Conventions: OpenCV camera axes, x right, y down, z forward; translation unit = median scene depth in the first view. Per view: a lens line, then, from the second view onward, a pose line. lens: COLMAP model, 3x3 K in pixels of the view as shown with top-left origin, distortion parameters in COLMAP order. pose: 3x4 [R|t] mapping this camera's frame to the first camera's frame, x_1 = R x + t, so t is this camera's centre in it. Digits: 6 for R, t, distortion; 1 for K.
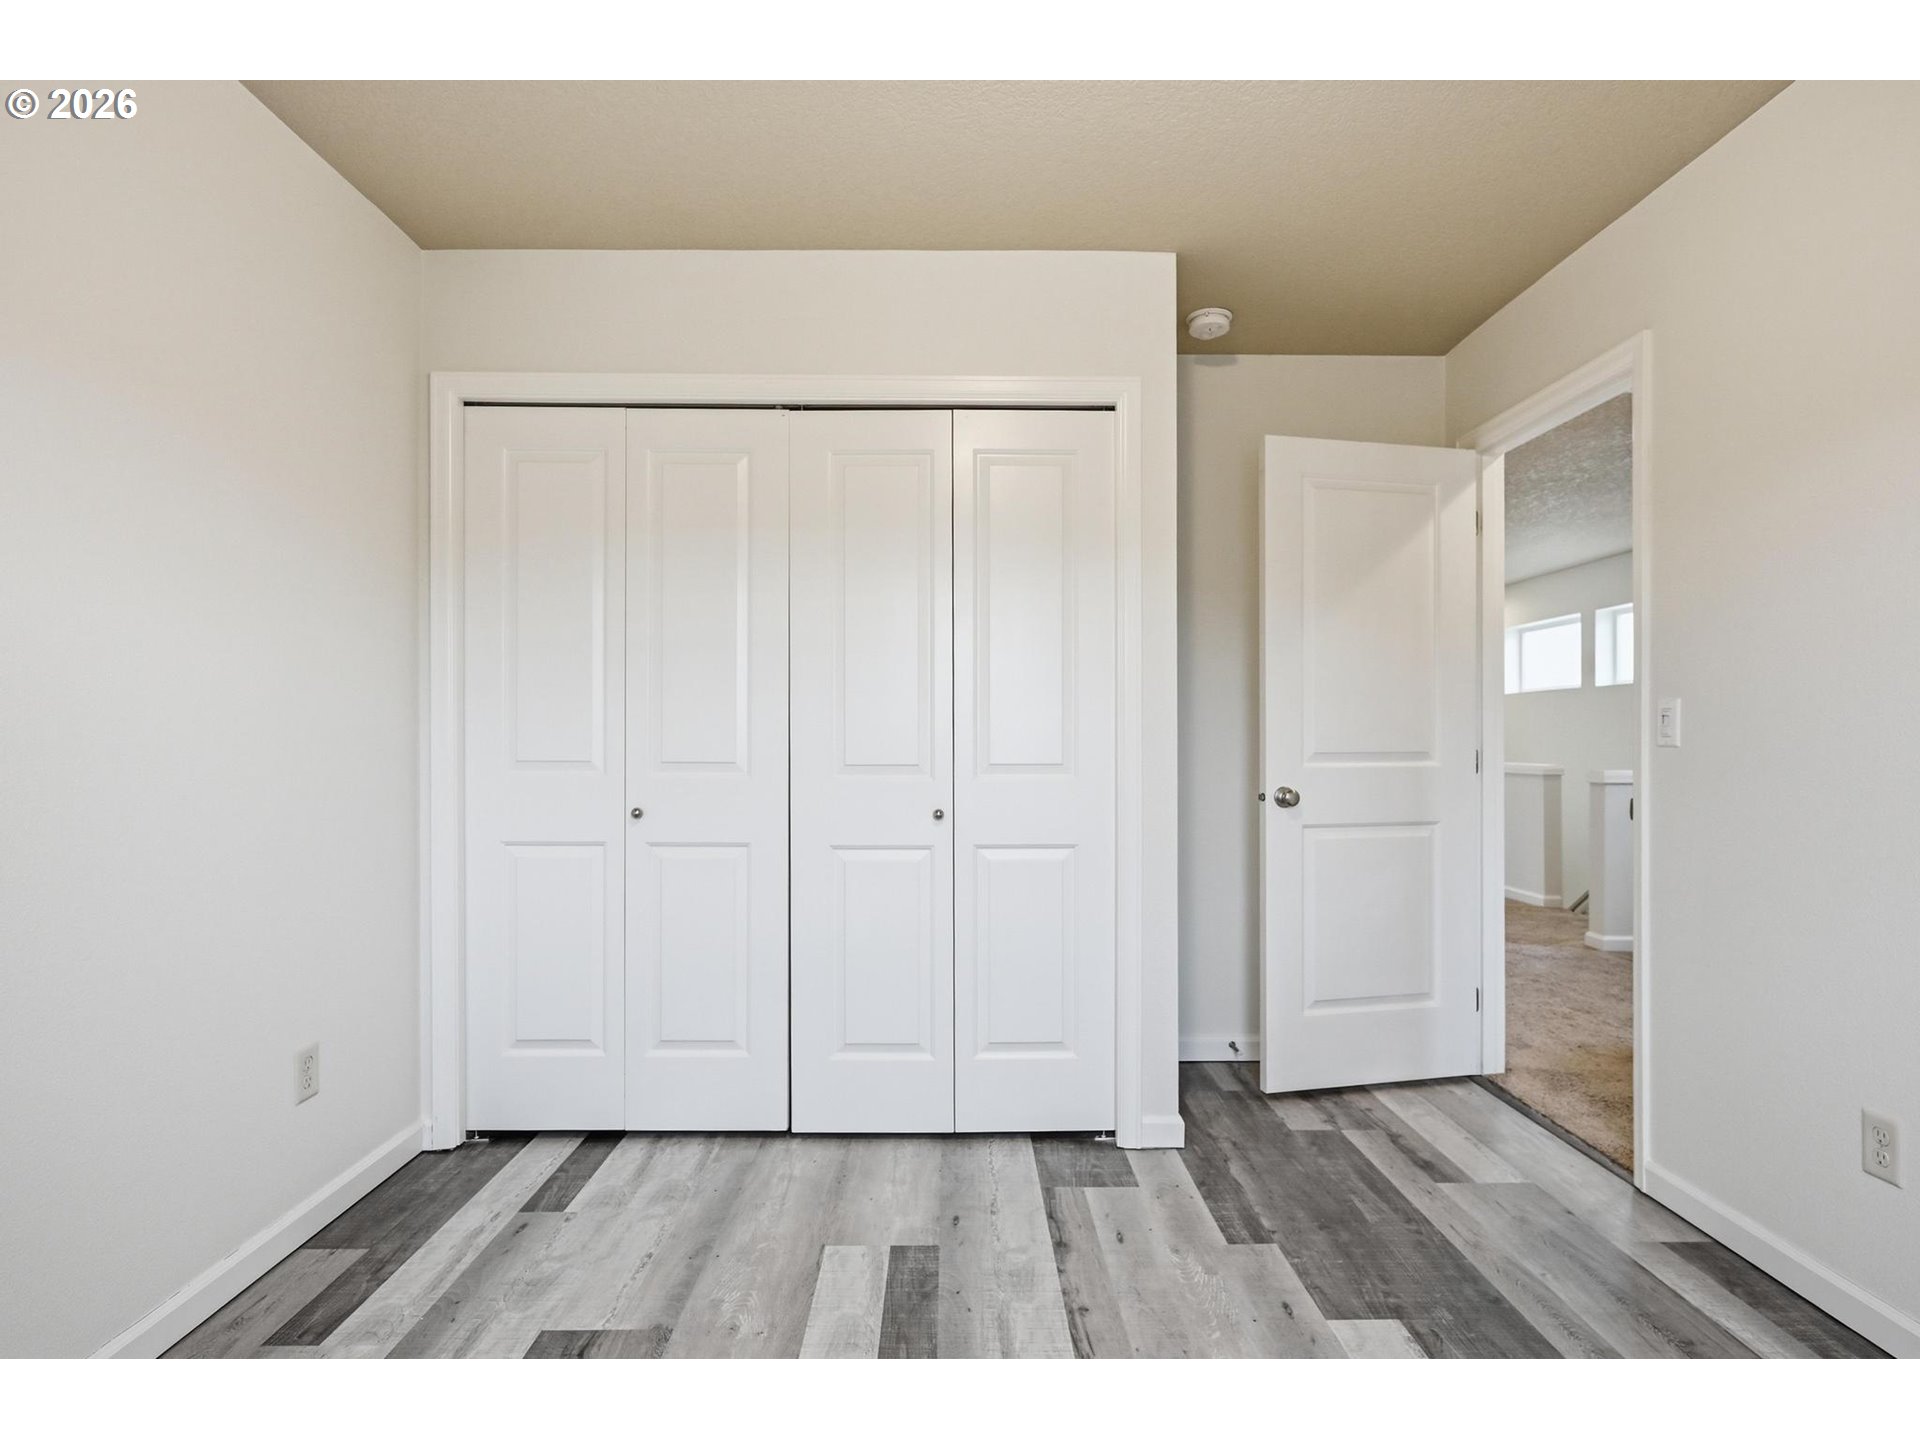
lens RADIAL K [[964.1, 0, 959.5], [0, 964.1, 725.6], [0, 0, 1]] dist [-0.001058, -0.000741]
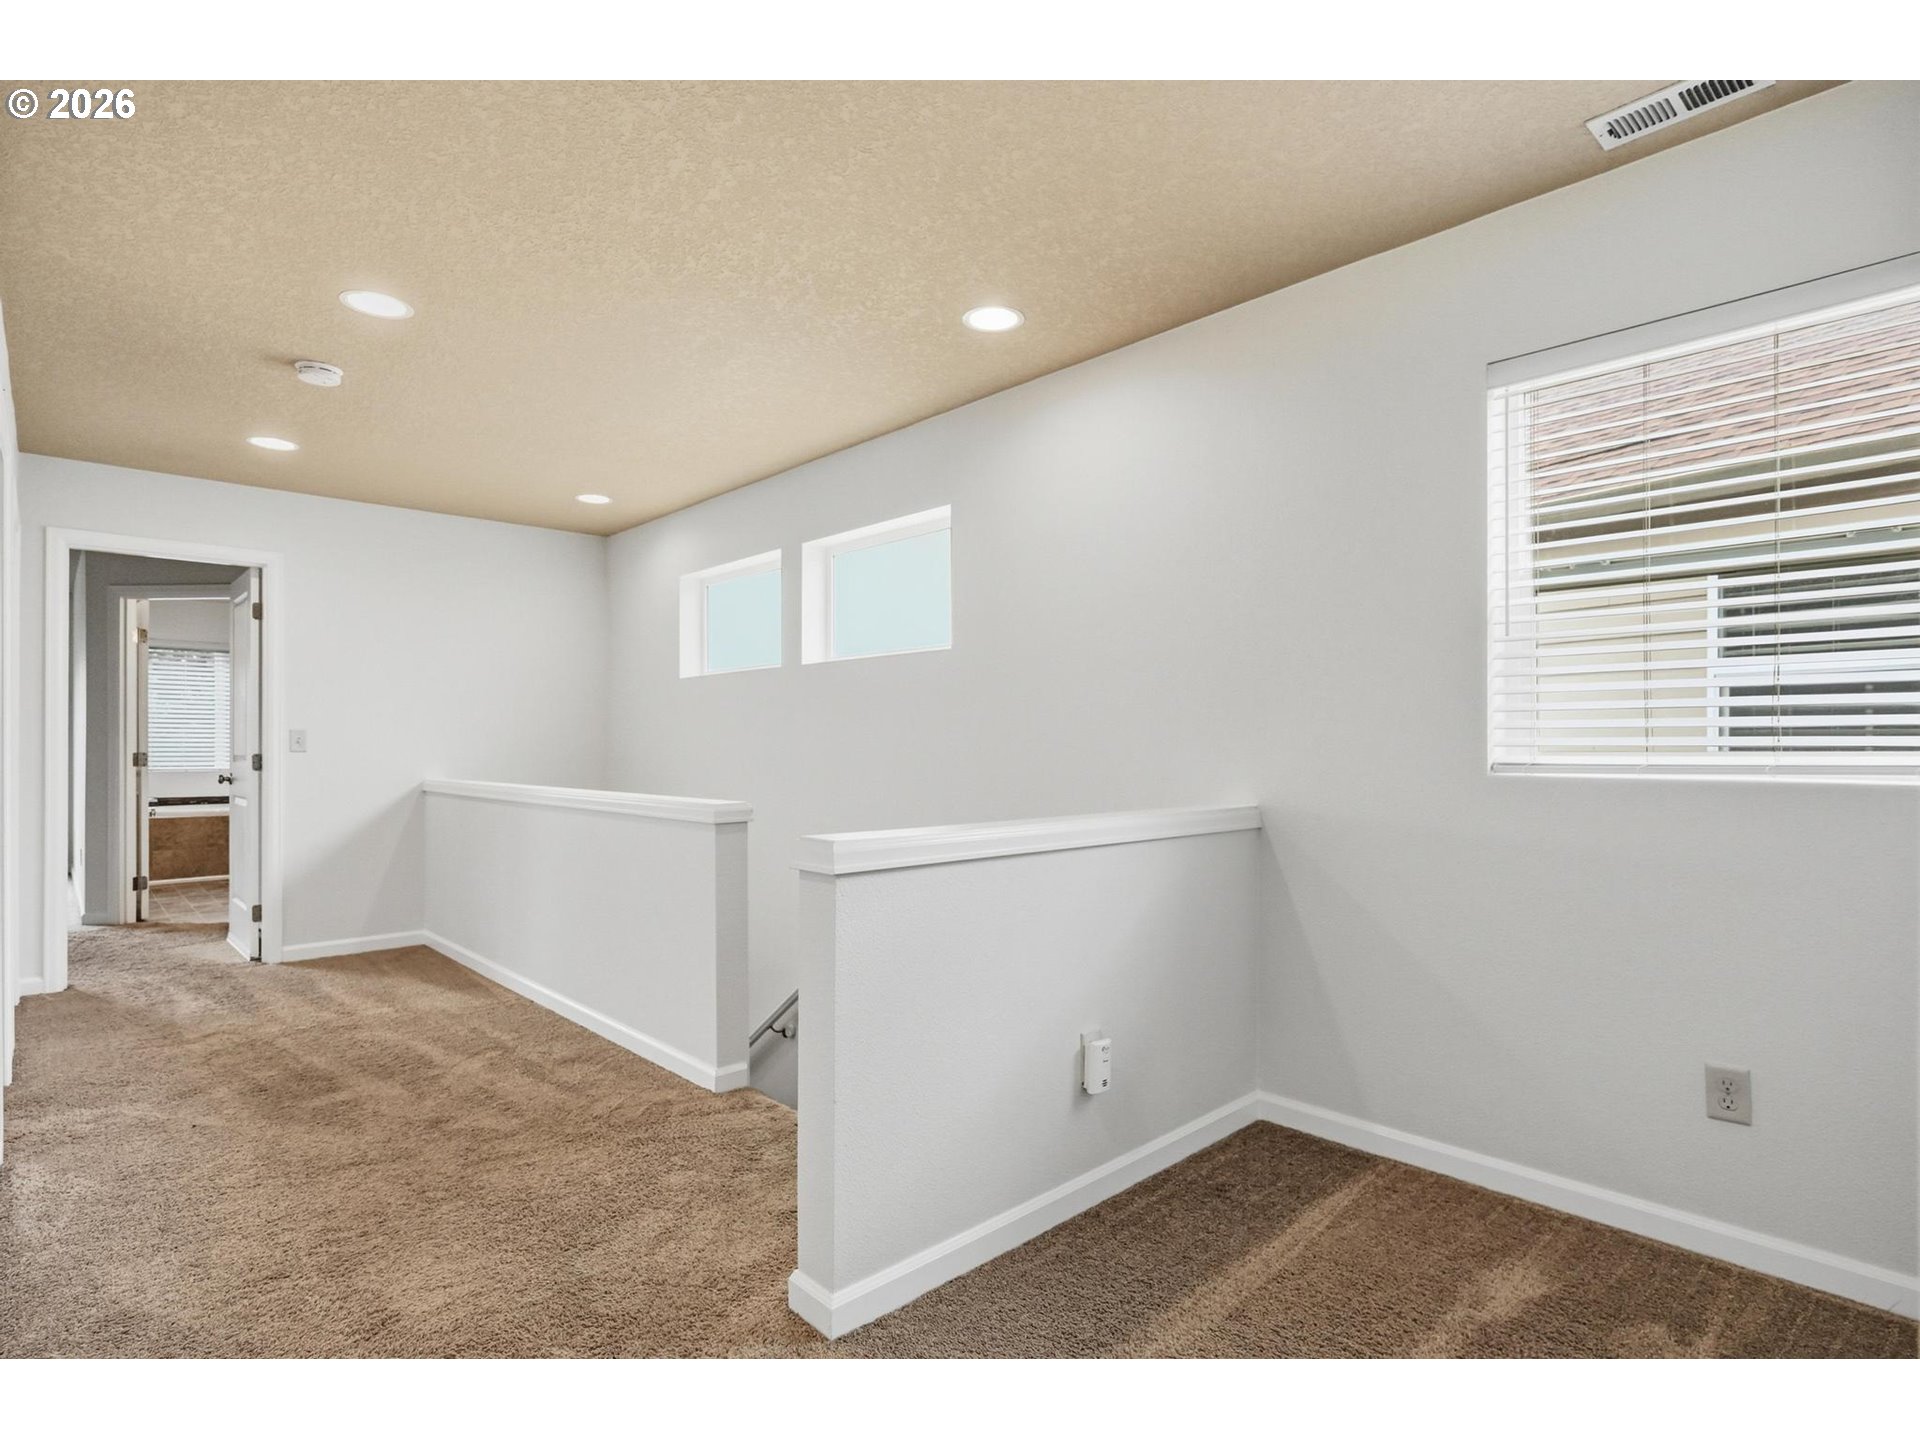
lens RADIAL K [[964.1, 0, 960.9], [0, 964.1, 730.5], [0, 0, 1]] dist [-0.001058, -0.000741]
pose [[0.727064, 0.006310, 0.686541, 0.387974], [-0.003661, 0.999979, -0.005314, 0.005784], [-0.686560, 0.001350, 0.727072, 0.601068]]
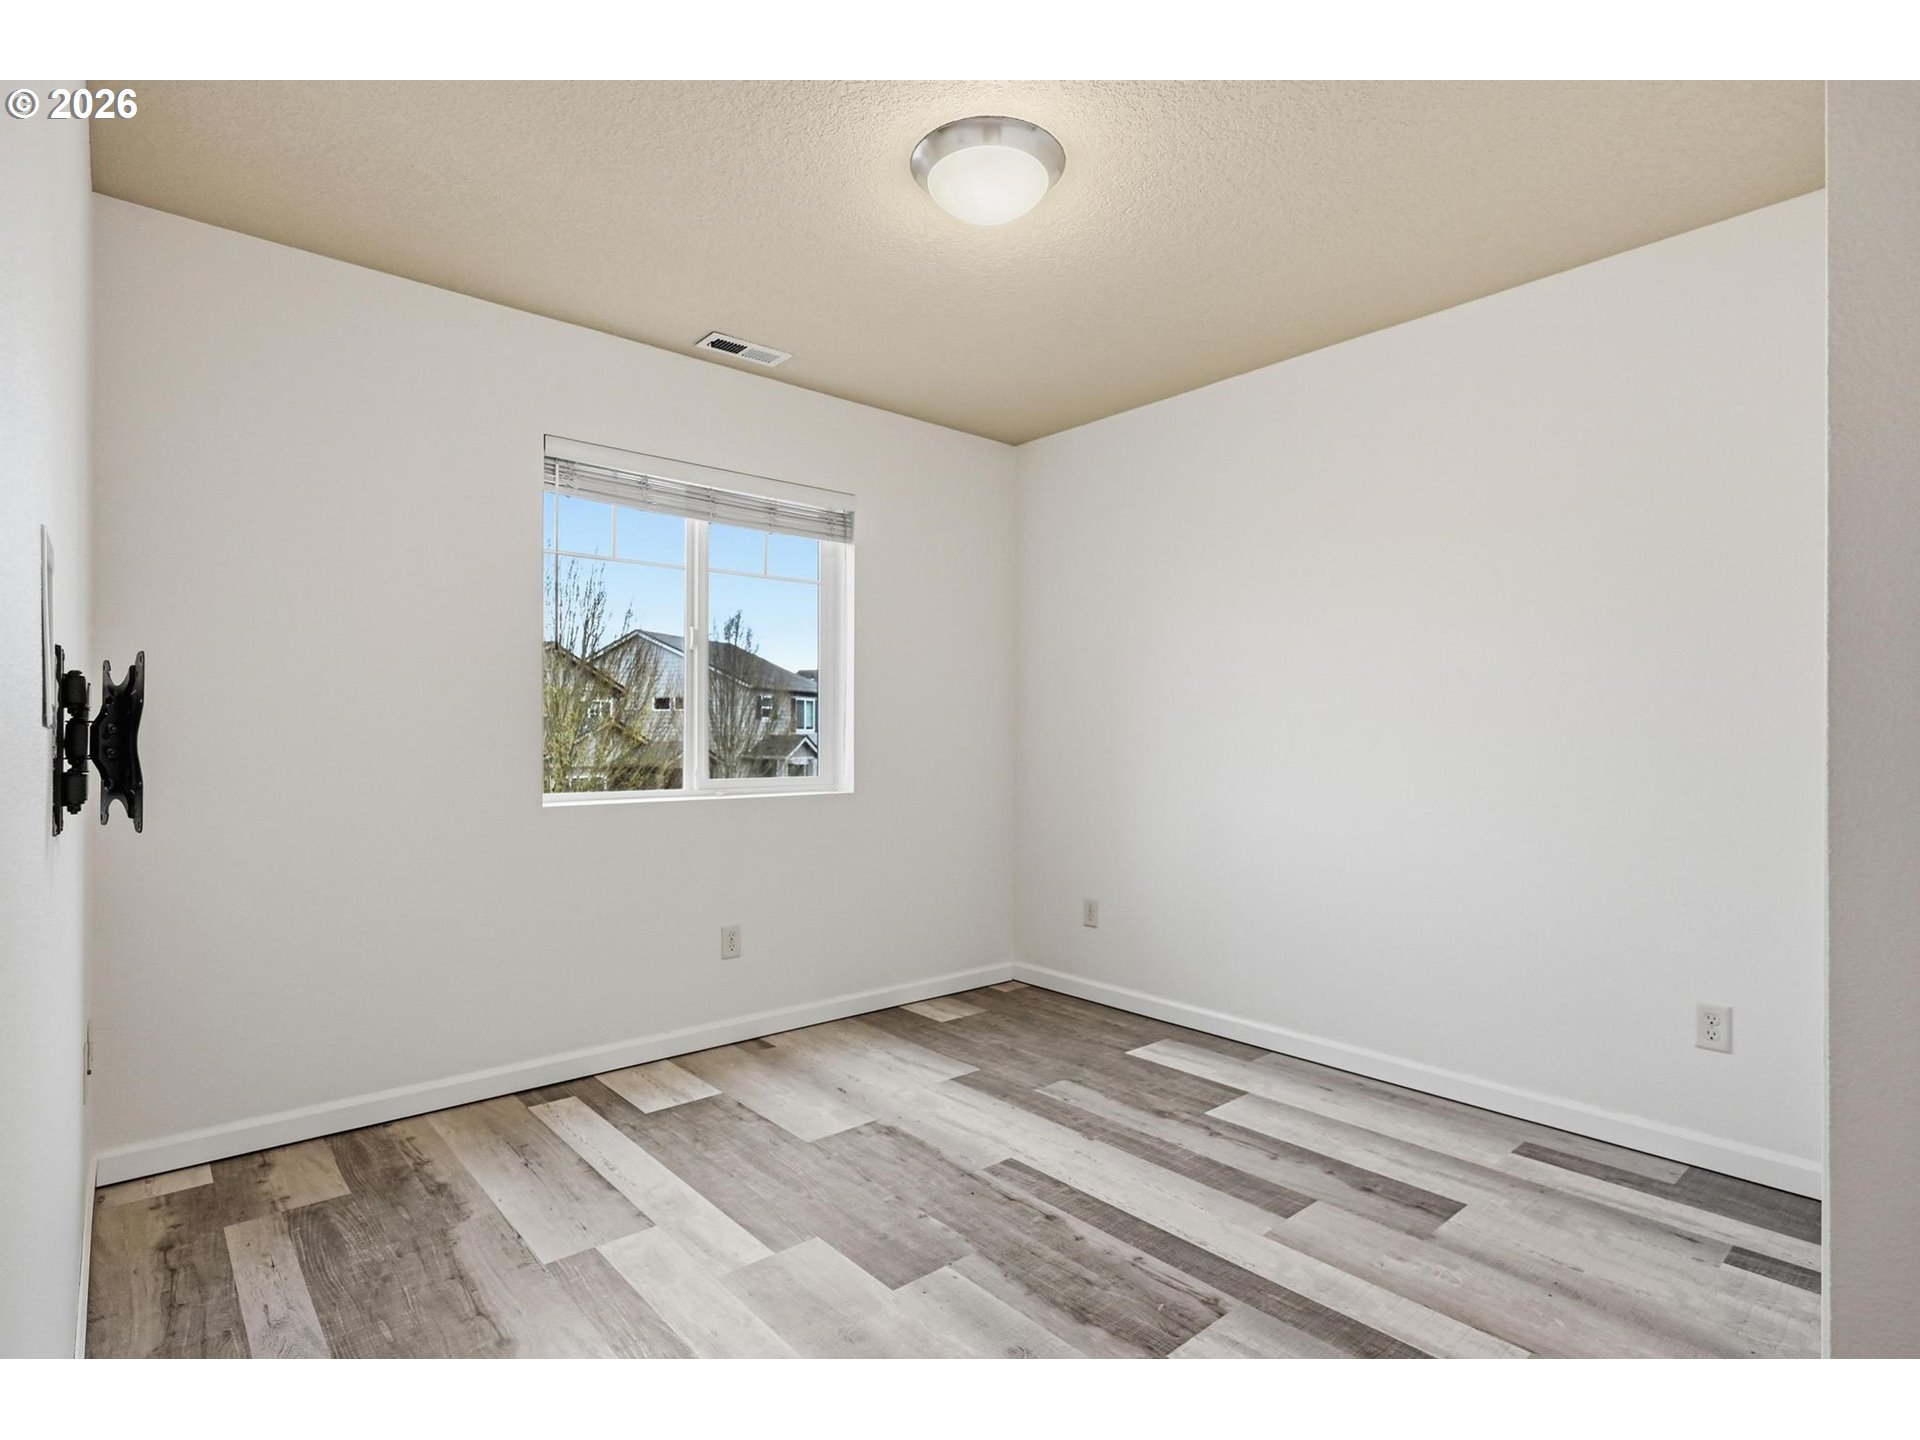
lens RADIAL K [[964.1, 0, 958.0], [0, 964.1, 733.9], [0, 0, 1]] dist [-0.001058, -0.000741]
pose [[-0.757594, -0.003788, -0.652715, 0.770924], [0.002967, 0.999953, -0.009247, 0.020571], [0.652719, -0.008942, -0.757547, 1.316099]]
